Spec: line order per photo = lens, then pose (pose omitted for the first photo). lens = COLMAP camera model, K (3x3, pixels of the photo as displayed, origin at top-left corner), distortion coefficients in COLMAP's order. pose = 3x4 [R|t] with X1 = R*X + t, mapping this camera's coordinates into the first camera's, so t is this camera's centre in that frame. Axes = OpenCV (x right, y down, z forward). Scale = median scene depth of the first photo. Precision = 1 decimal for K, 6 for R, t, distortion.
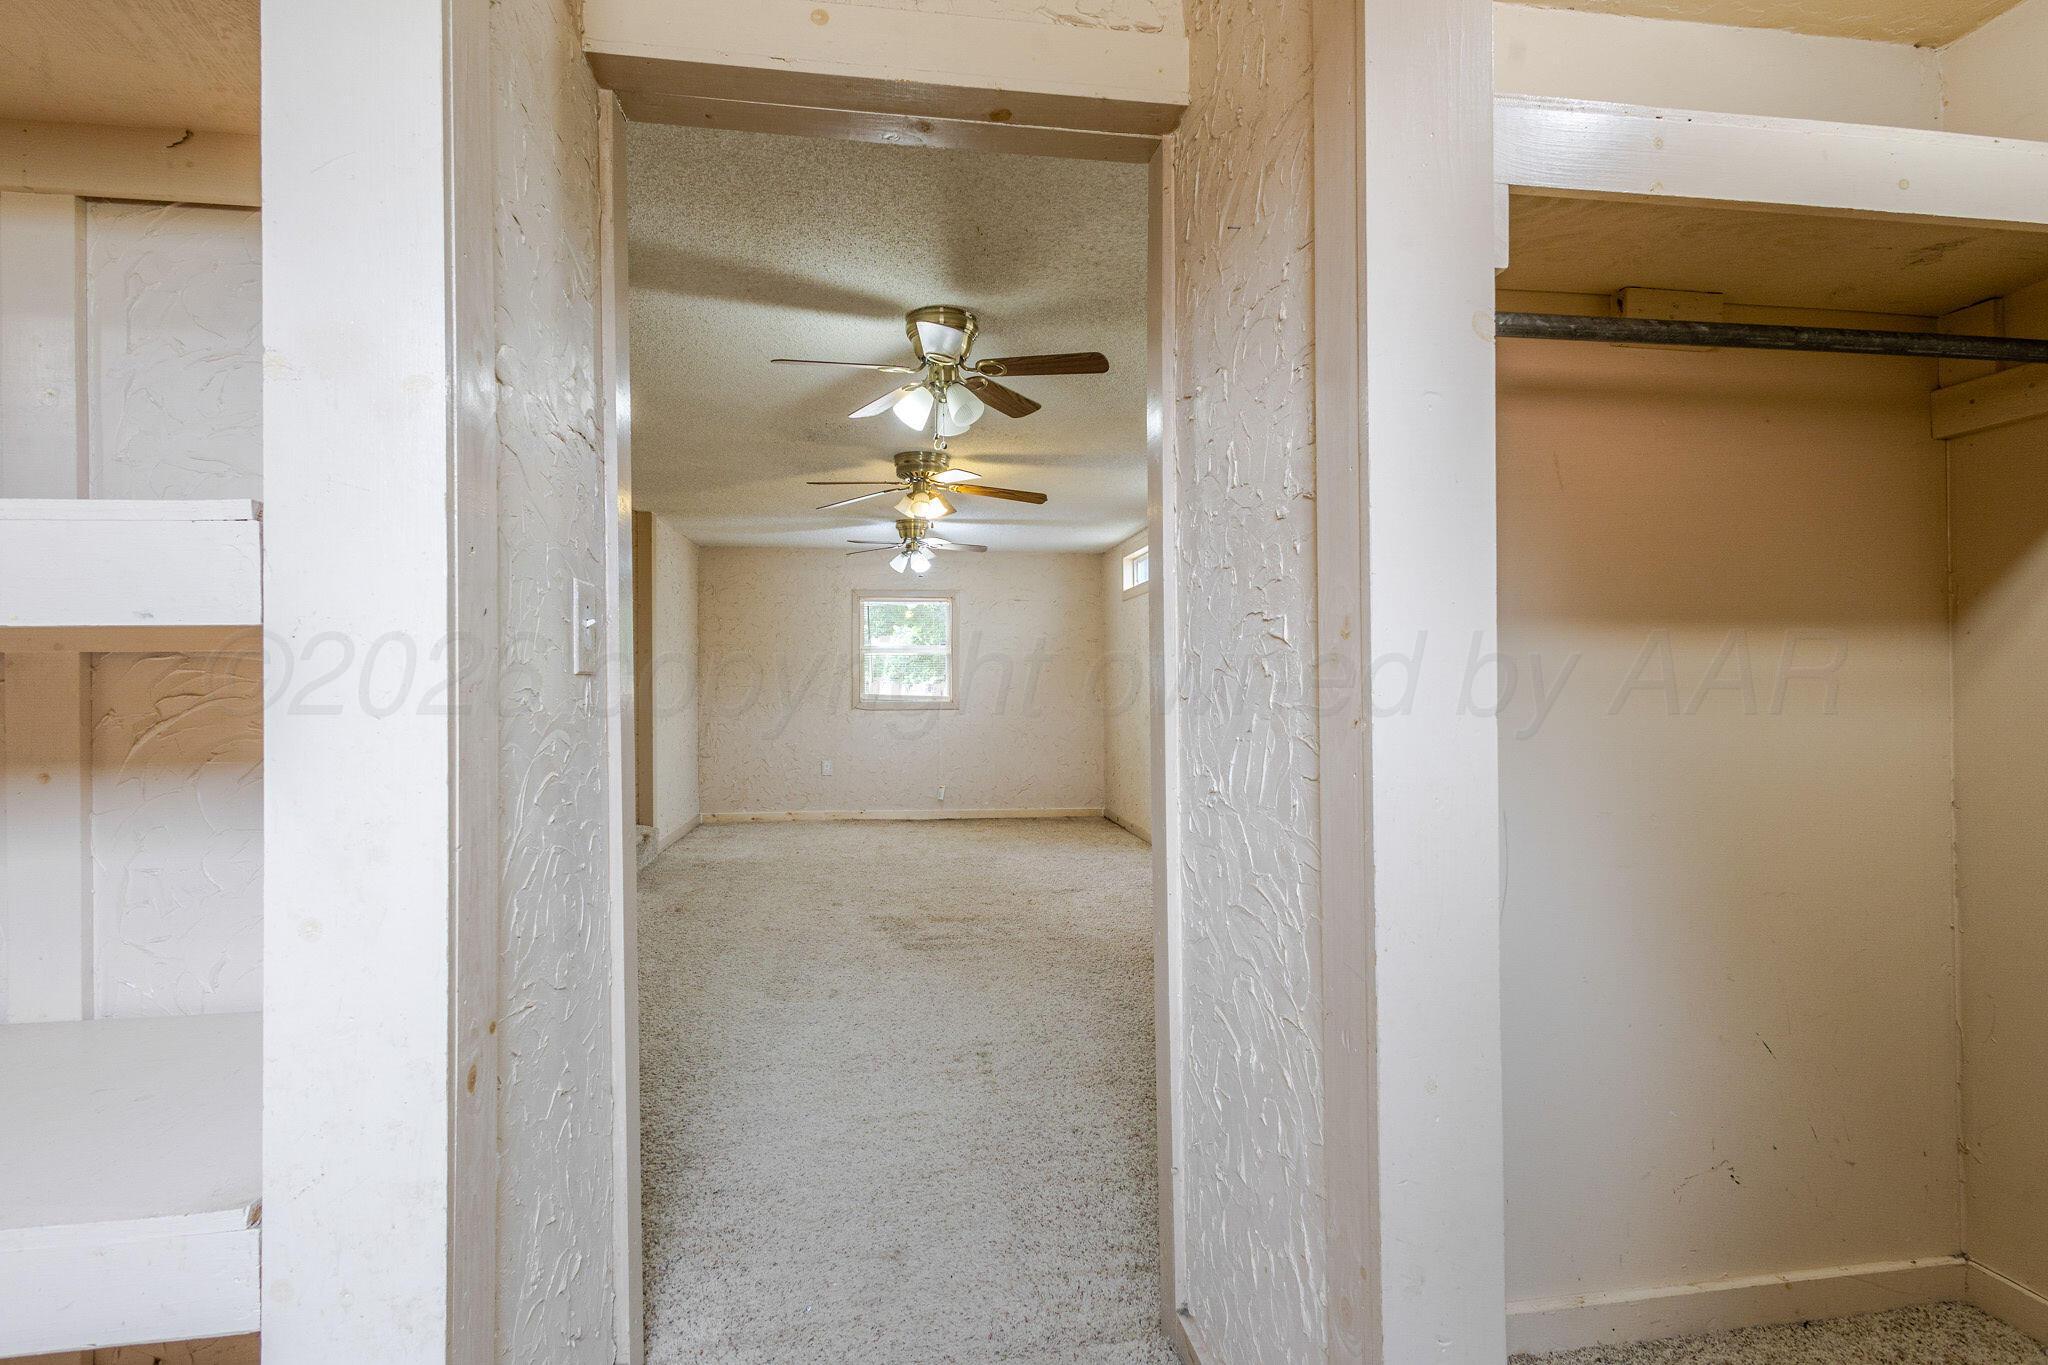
lens RADIAL K [[937.3, 0, 999.6], [0, 937.3, 680.0], [0, 0, 1]] dist [0.009060, -0.004152]
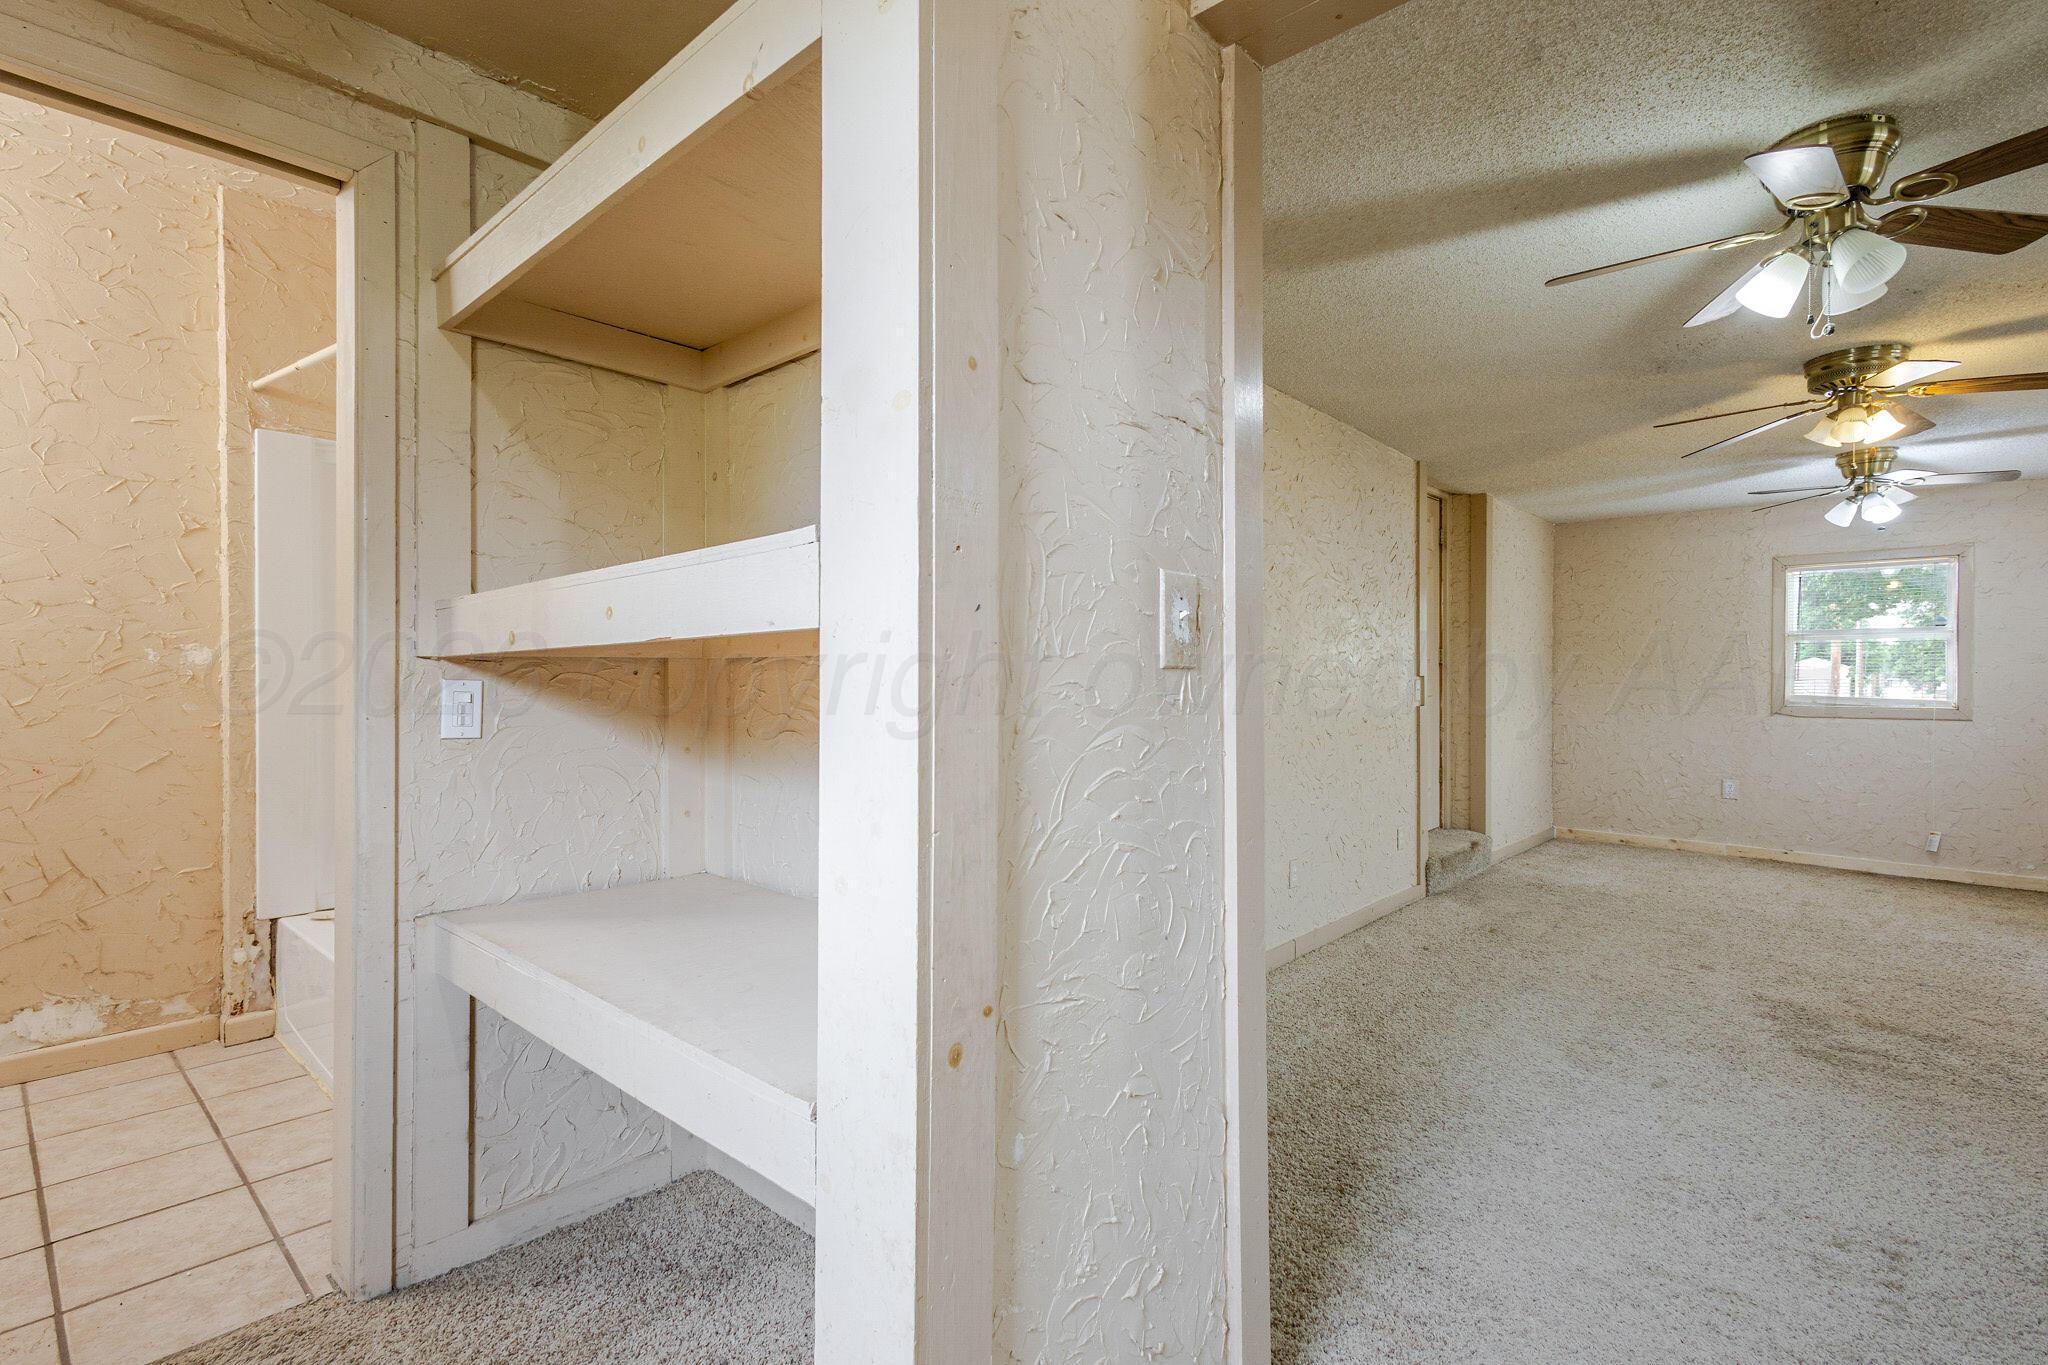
lens RADIAL K [[937.3, 0, 1016.6], [0, 937.3, 680.3], [0, 0, 1]] dist [0.009060, -0.004152]
pose [[0.644082, 0.007496, -0.764920, 0.060529], [-0.003432, 0.999970, 0.006910, 0.000033], [0.764949, -0.001825, 0.644088, 0.083483]]
